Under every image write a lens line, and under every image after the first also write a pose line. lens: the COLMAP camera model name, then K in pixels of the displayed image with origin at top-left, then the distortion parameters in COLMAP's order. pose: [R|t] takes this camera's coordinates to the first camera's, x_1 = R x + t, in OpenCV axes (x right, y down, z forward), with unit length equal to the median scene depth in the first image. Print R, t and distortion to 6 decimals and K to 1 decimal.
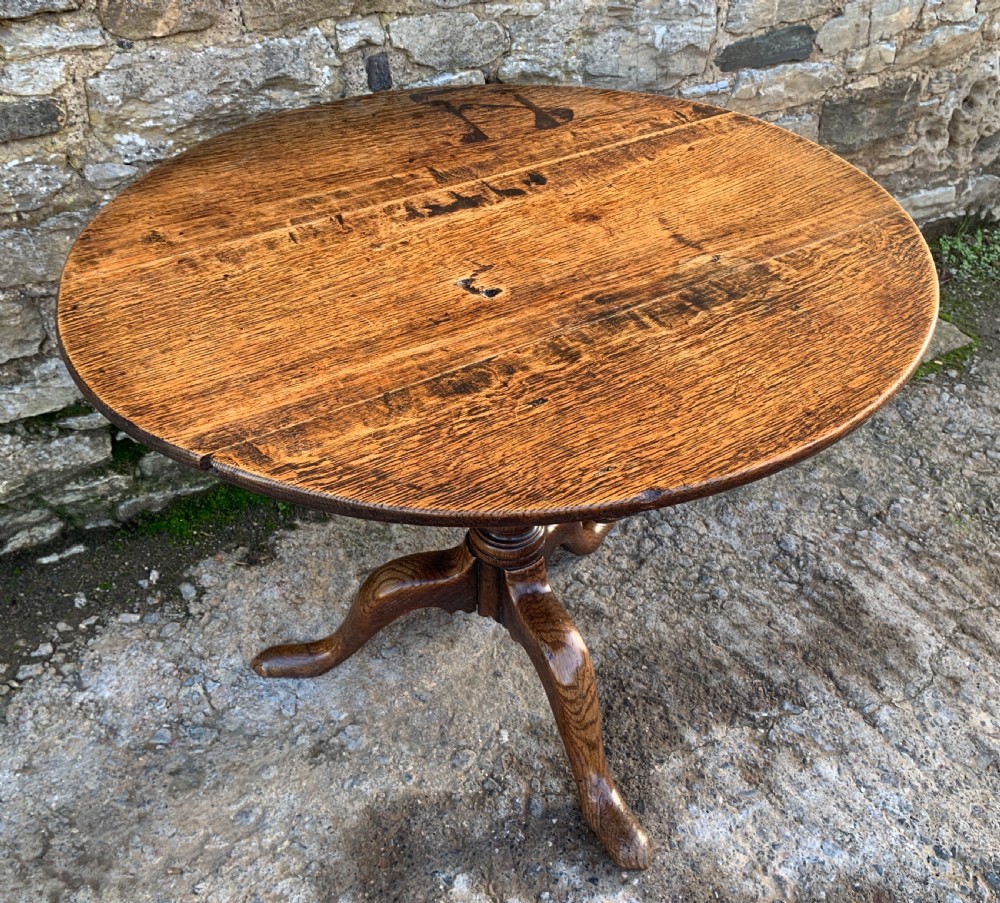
lens RADIAL K [[964.0, 0, 498.8], [0, 964.0, 429.5], [0, 0, 1]] dist [0.016393, 0.000000]
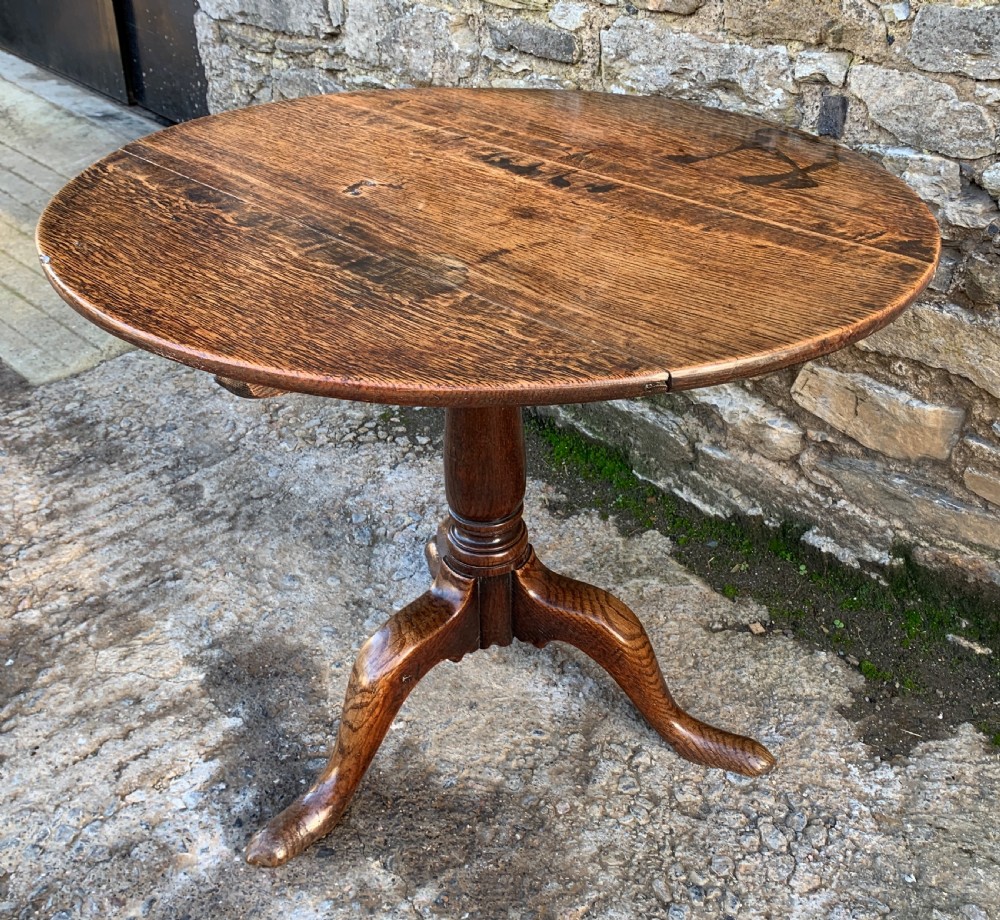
lens RADIAL K [[1093.6, 0, 522.1], [0, 1093.6, 395.9], [0, 0, 1]] dist [0.020662, 0.000000]
pose [[0.227259, 0.460553, -0.858047, 0.789736], [-0.604422, 0.757559, 0.246532, -0.256697], [0.763562, 0.462595, 0.450531, 0.462618]]
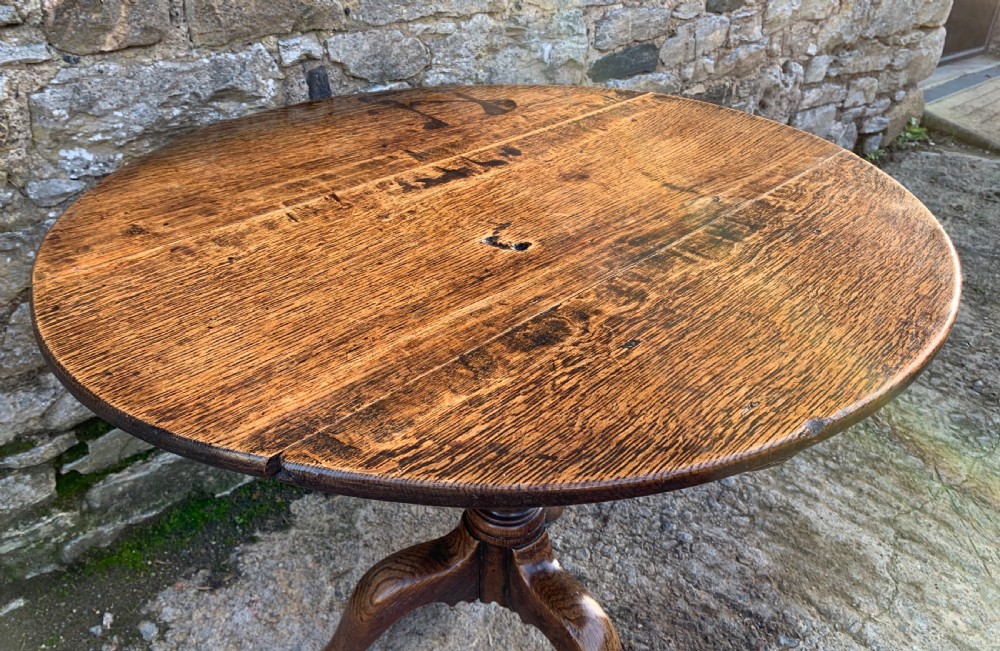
lens RADIAL K [[783.3, 0, 491.2], [0, 783.3, 269.5], [0, 0, 1]] dist [0.025200, -0.019087]
pose [[0.977126, -0.100838, 0.187236, -0.122609], [0.134059, 0.975538, -0.174224, 0.007190], [-0.165088, 0.195339, 0.966741, 0.170873]]
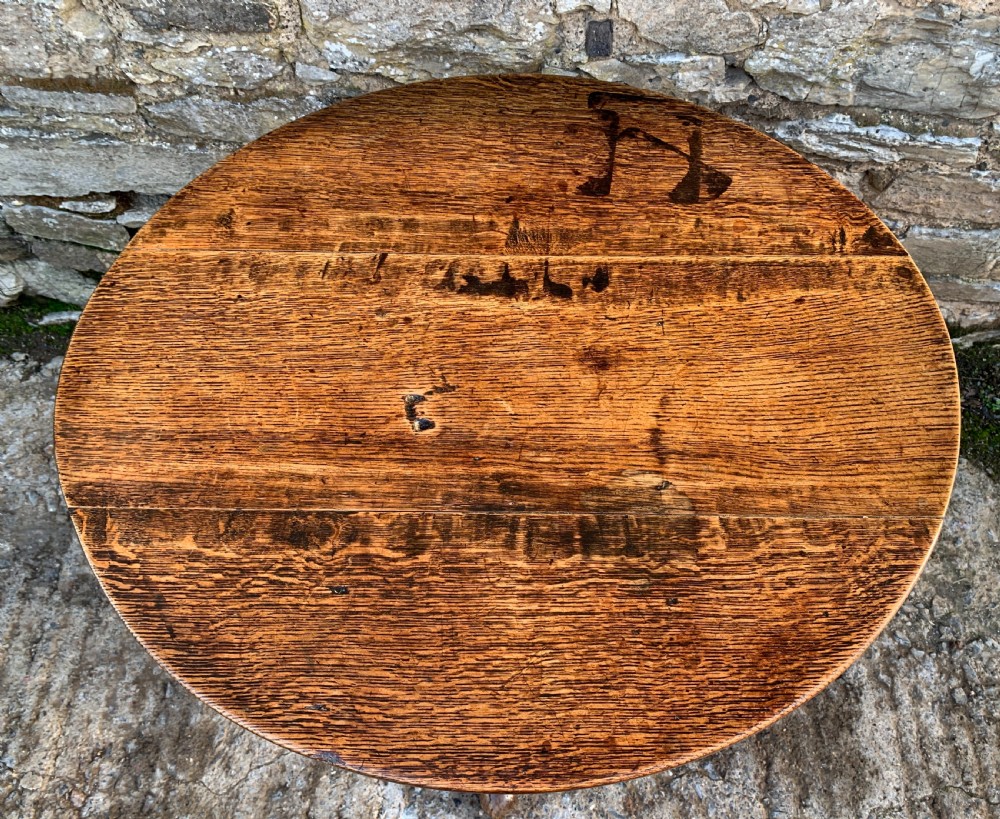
lens RADIAL K [[835.3, 0, 521.6], [0, 835.3, 405.0], [0, 0, 1]] dist [0.019334, -0.005780]
pose [[0.836620, 0.460838, -0.296133, 0.219176], [-0.339238, 0.860337, 0.380445, -0.352151], [0.430097, -0.217828, 0.876109, 0.183857]]
